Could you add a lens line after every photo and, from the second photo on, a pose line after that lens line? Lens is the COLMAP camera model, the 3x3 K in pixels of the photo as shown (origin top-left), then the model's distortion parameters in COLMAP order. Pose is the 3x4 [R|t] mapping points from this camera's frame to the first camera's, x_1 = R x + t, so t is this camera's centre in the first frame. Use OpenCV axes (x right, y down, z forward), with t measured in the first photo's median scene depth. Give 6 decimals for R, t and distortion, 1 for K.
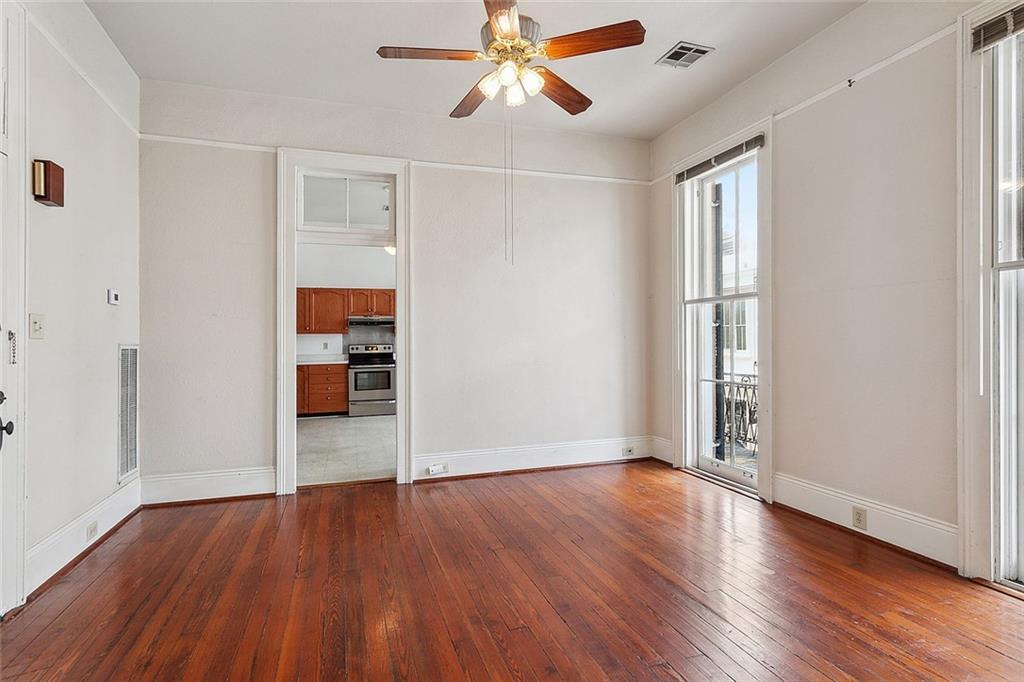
lens RADIAL K [[516.3, 0, 512.0], [0, 516.3, 341.0], [0, 0, 1]] dist [-0.000773, 0.000069]
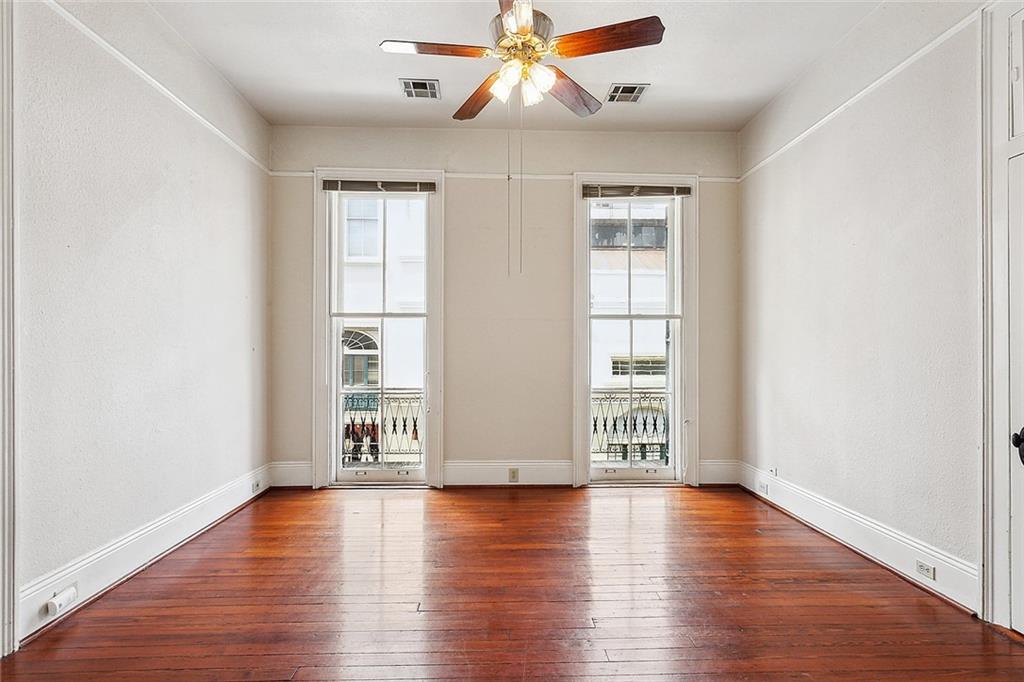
lens RADIAL K [[508.0, 0, 511.1], [0, 508.0, 353.9], [0, 0, 1]] dist [0.001397, 0.000394]
pose [[0.277188, 0.008223, 0.960780, -0.719145], [-0.003772, 0.999965, -0.007470, 0.007602], [-0.960808, -0.001553, 0.277210, 0.602051]]
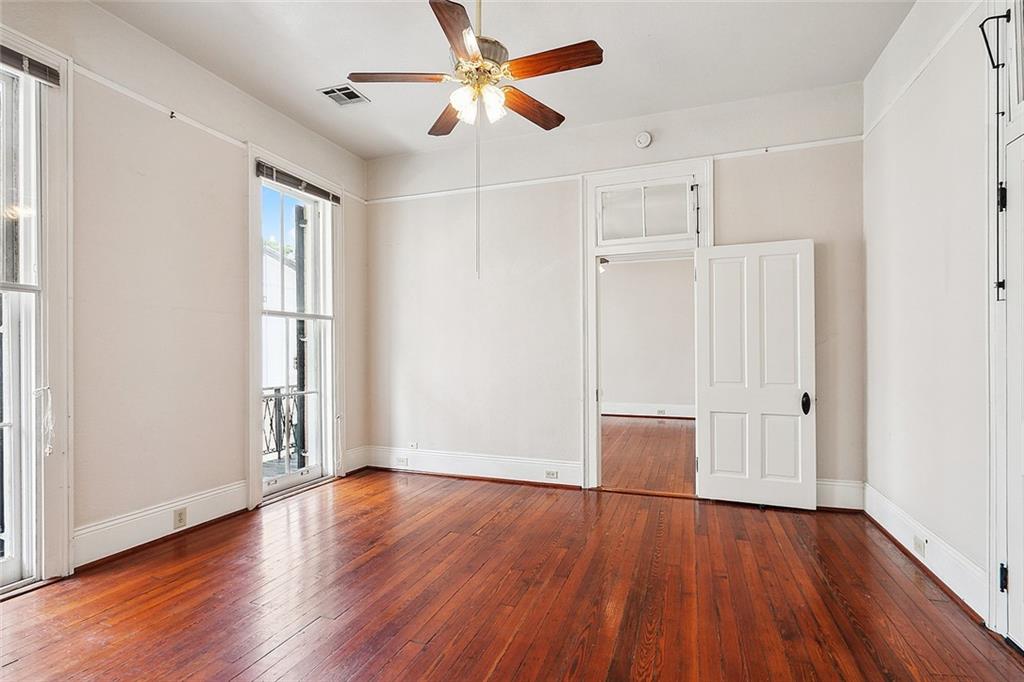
lens RADIAL K [[495.9, 0, 508.8], [0, 495.9, 353.3], [0, 0, 1]] dist [-0.001764, -0.000185]
pose [[-0.784499, 0.011191, 0.620029, -0.524922], [0.011724, 0.999926, -0.003213, 0.005259], [-0.620020, 0.004749, -0.784572, 1.380983]]
